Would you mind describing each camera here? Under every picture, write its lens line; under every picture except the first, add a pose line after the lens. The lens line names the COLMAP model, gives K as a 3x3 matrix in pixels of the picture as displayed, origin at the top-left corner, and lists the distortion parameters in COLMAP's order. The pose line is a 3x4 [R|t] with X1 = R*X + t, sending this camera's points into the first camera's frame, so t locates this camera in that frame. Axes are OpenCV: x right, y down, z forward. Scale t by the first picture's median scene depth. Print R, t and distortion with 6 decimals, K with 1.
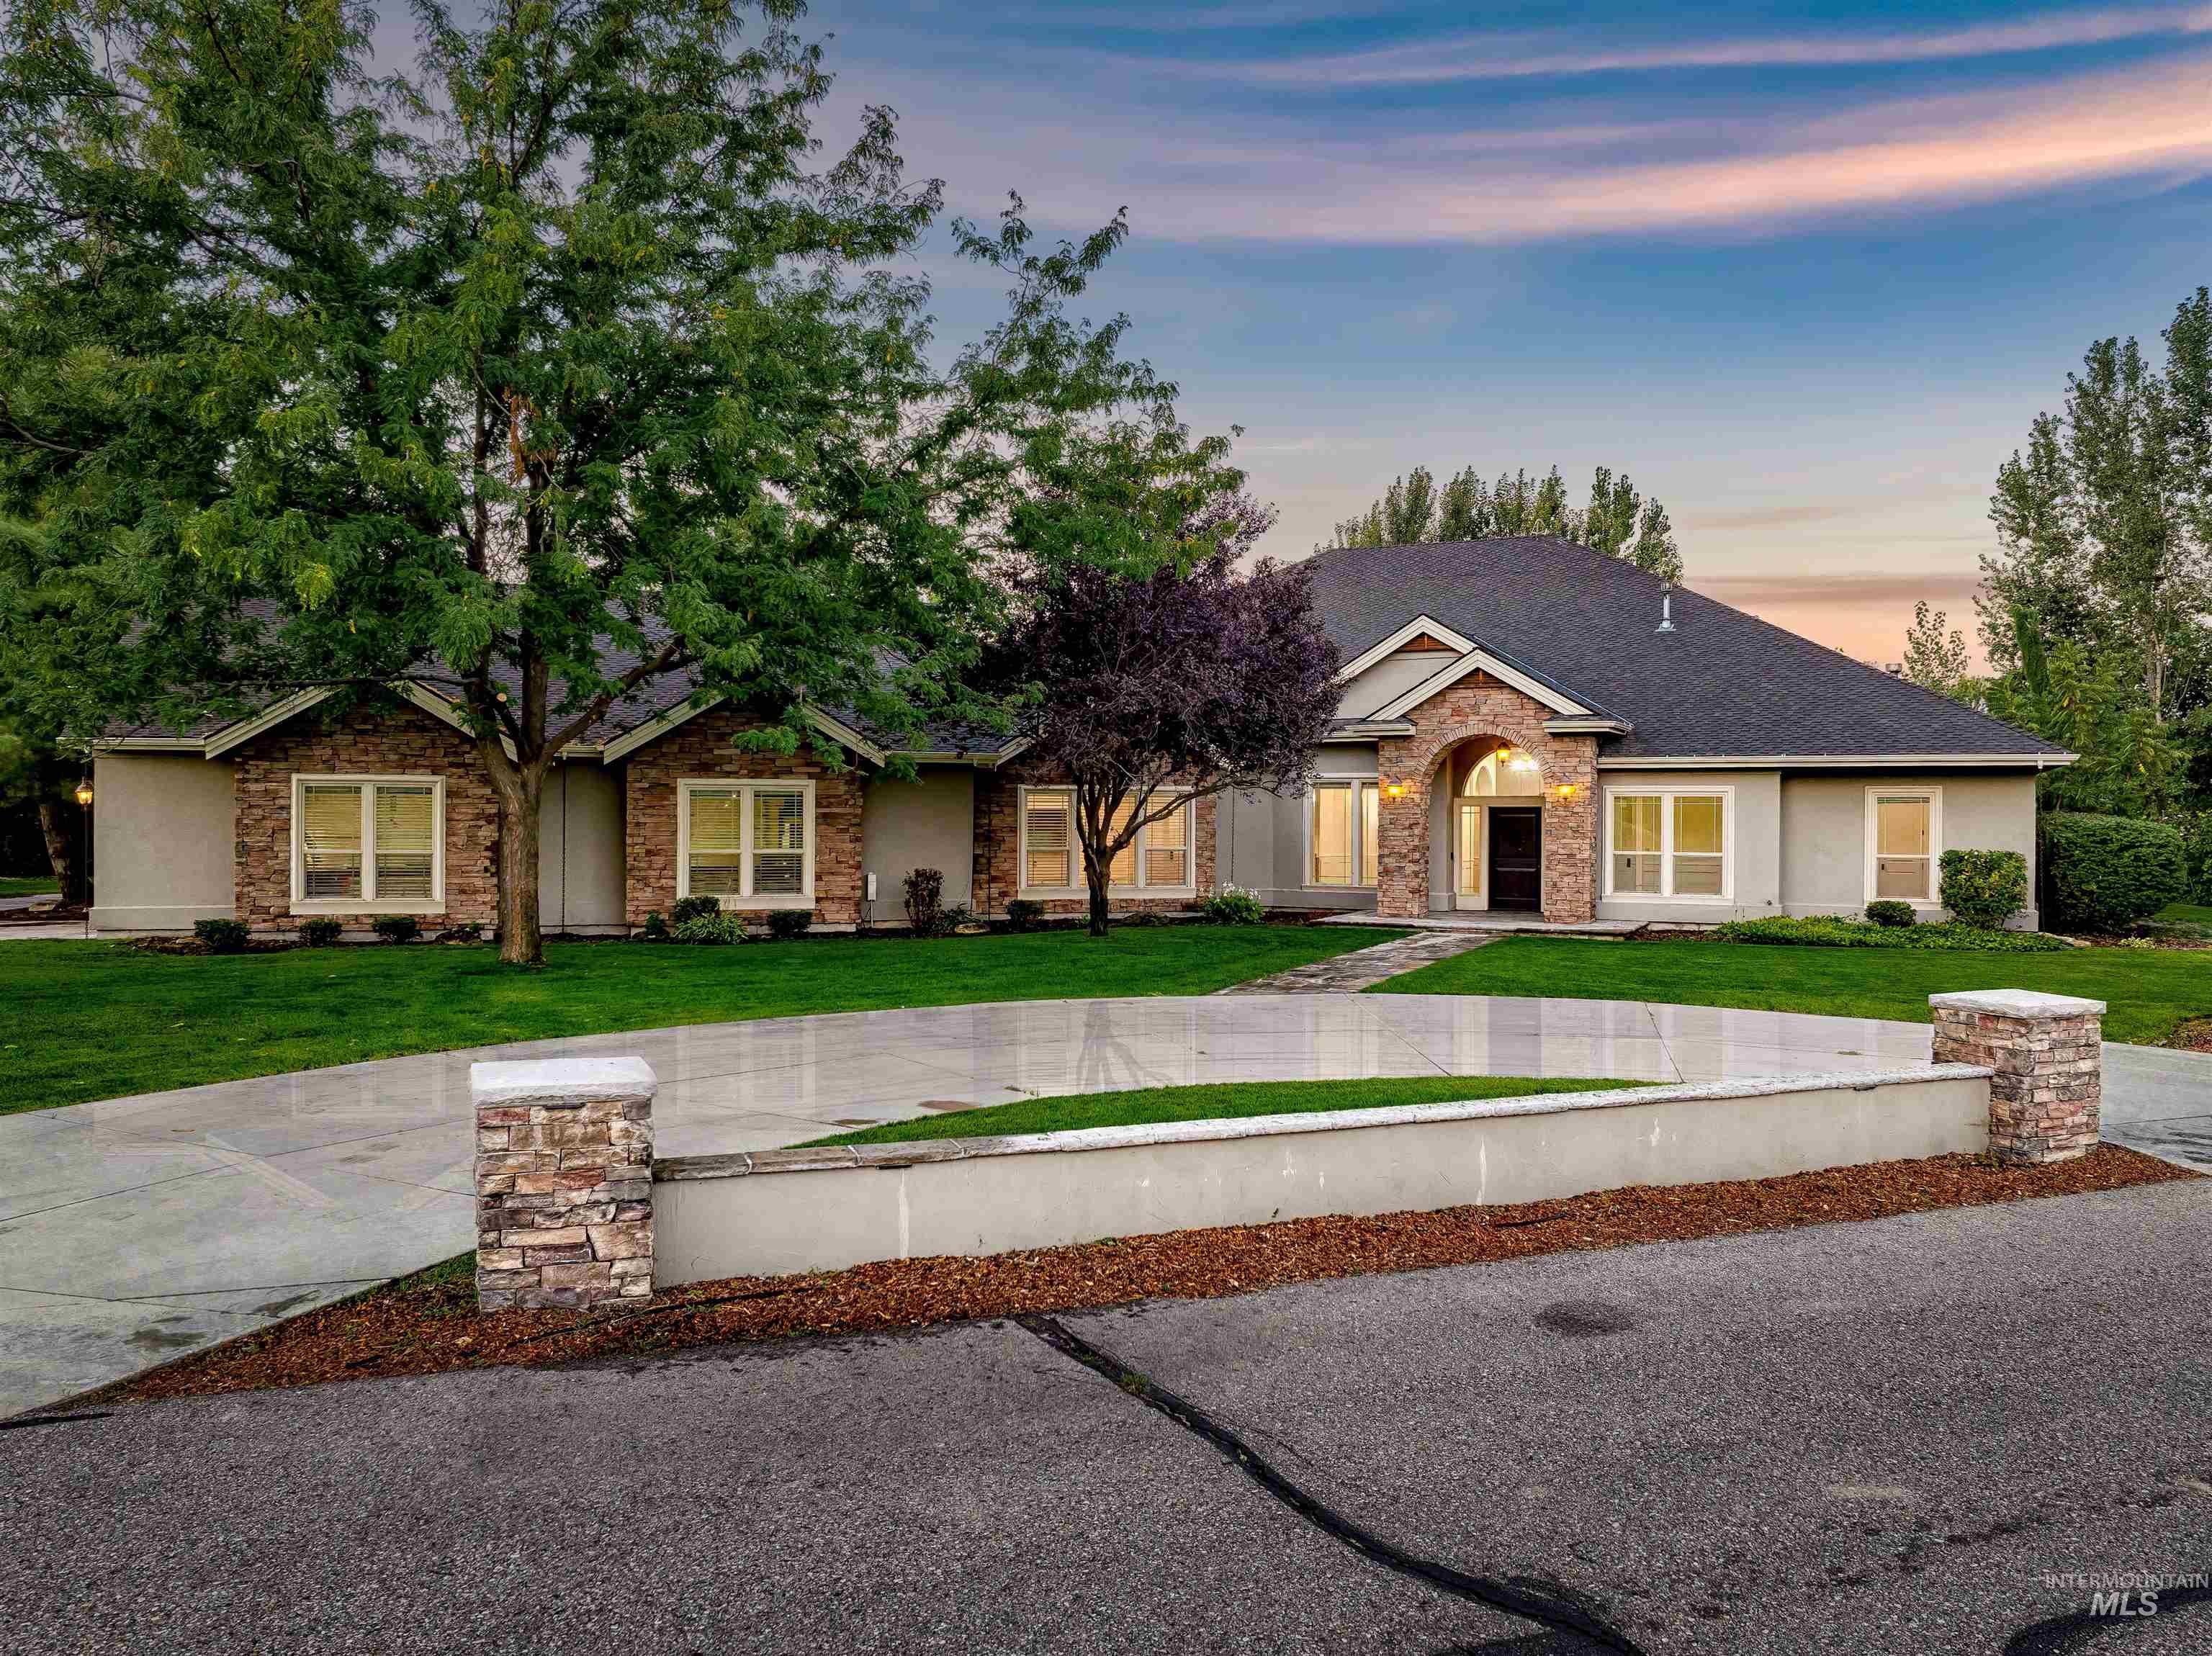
lens RADIAL K [[1561.2, 0, 1109.6], [0, 1561.2, 817.2], [0, 0, 1]] dist [-0.027495, 0.001365]
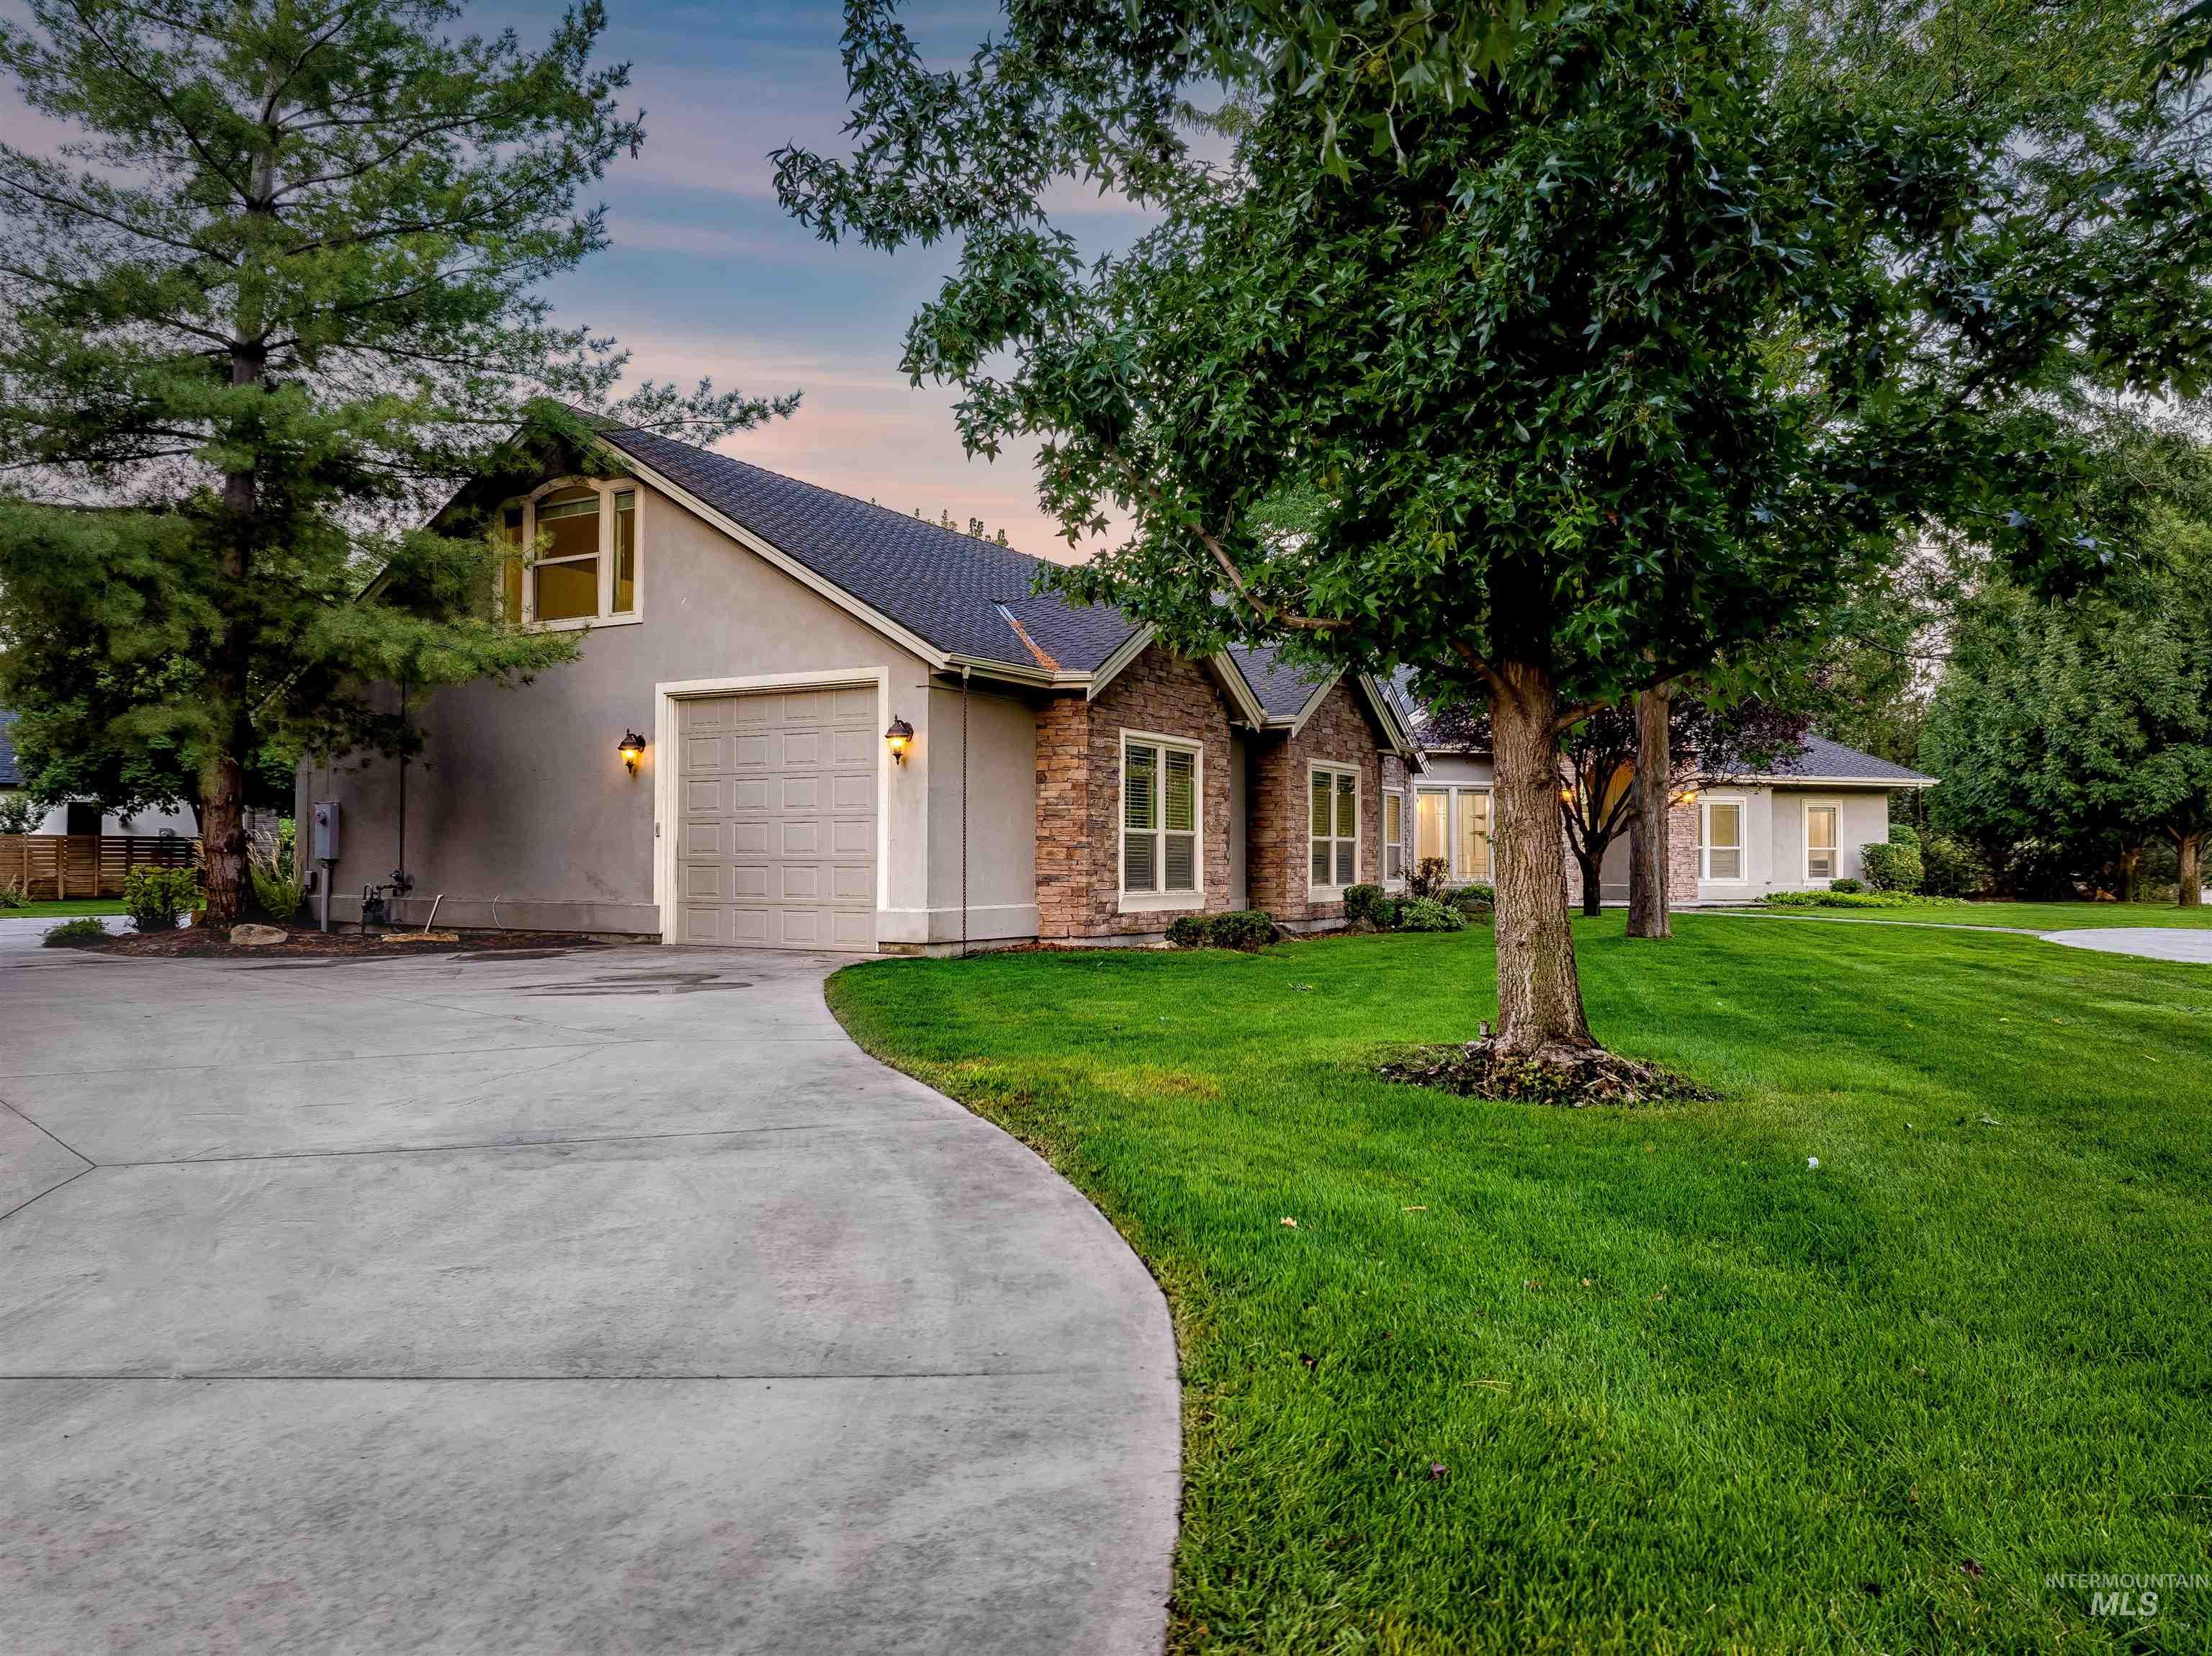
lens RADIAL K [[1561.2, 0, 1109.6], [0, 1561.2, 817.2], [0, 0, 1]] dist [-0.027495, 0.001365]
pose [[0.736564, 0.014134, 0.676220, -0.876879], [0.008717, 0.999500, -0.030387, 0.032796], [-0.676312, 0.028277, 0.736073, 0.375634]]
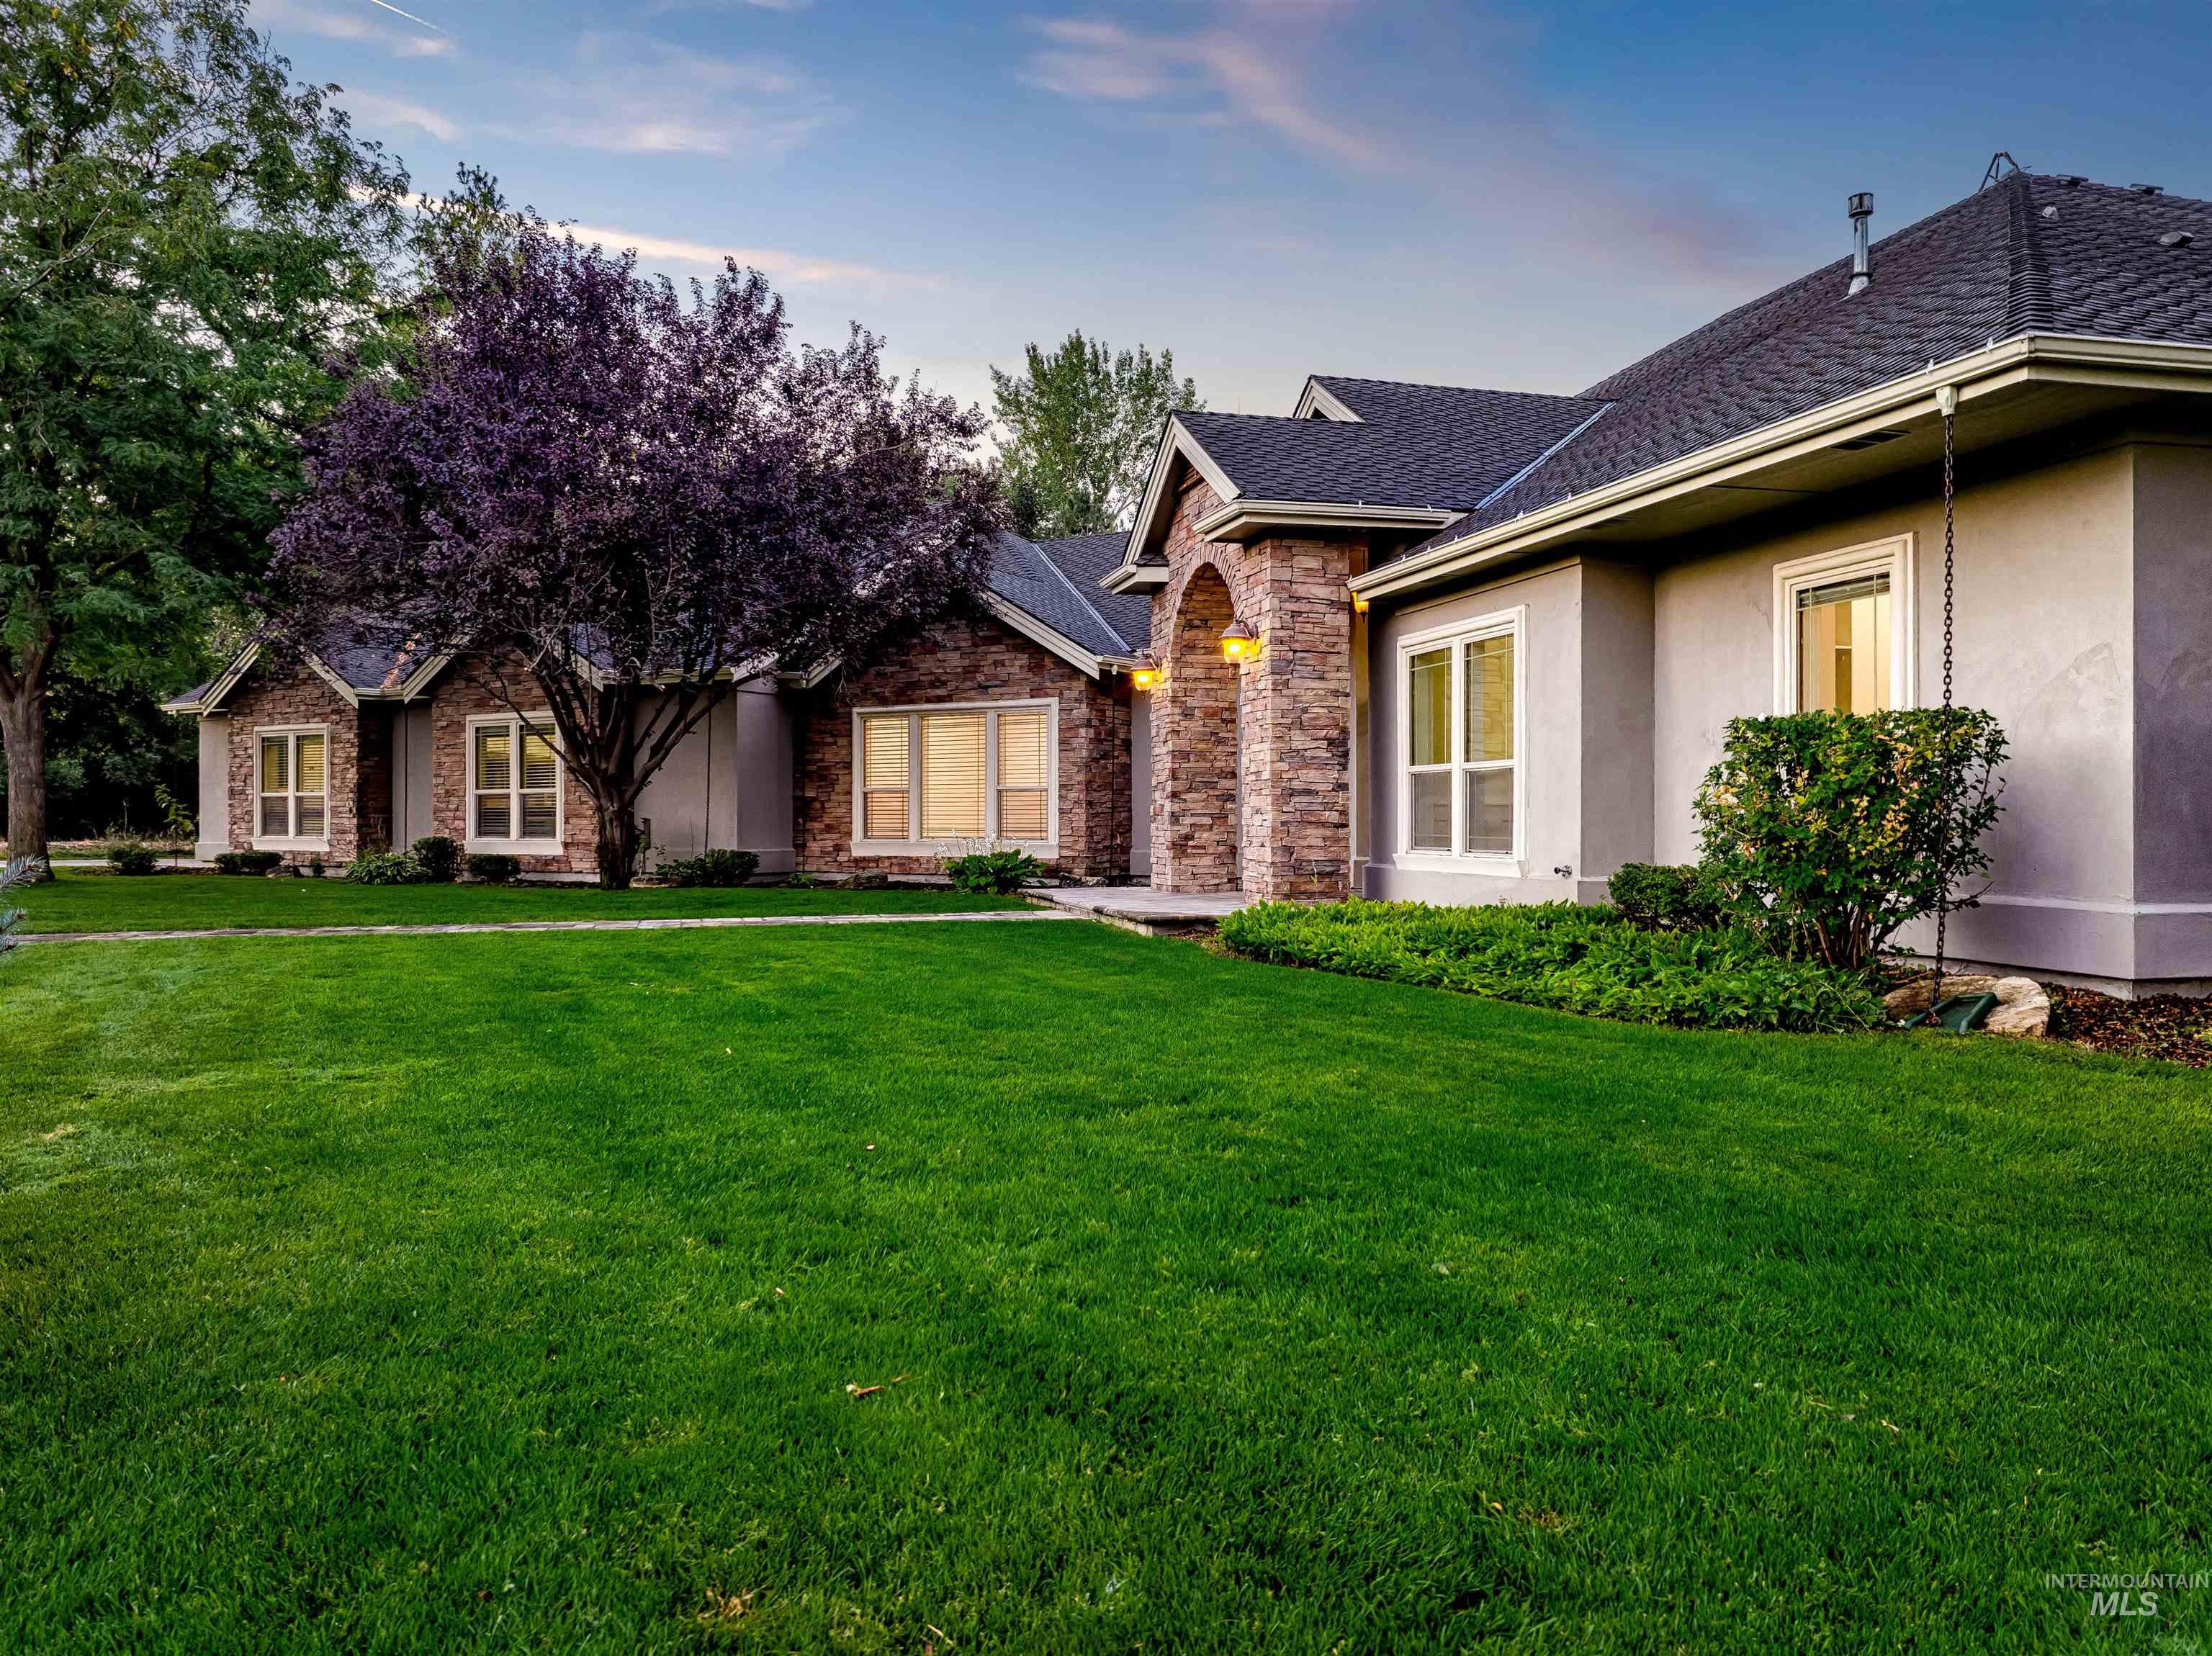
lens RADIAL K [[1561.2, 0, 1109.6], [0, 1561.2, 817.2], [0, 0, 1]] dist [-0.027495, 0.001365]
pose [[0.662916, -0.006943, -0.748661, 0.630072], [0.002764, 0.999973, -0.006826, 0.040917], [0.748688, 0.002456, 0.662918, 0.602265]]
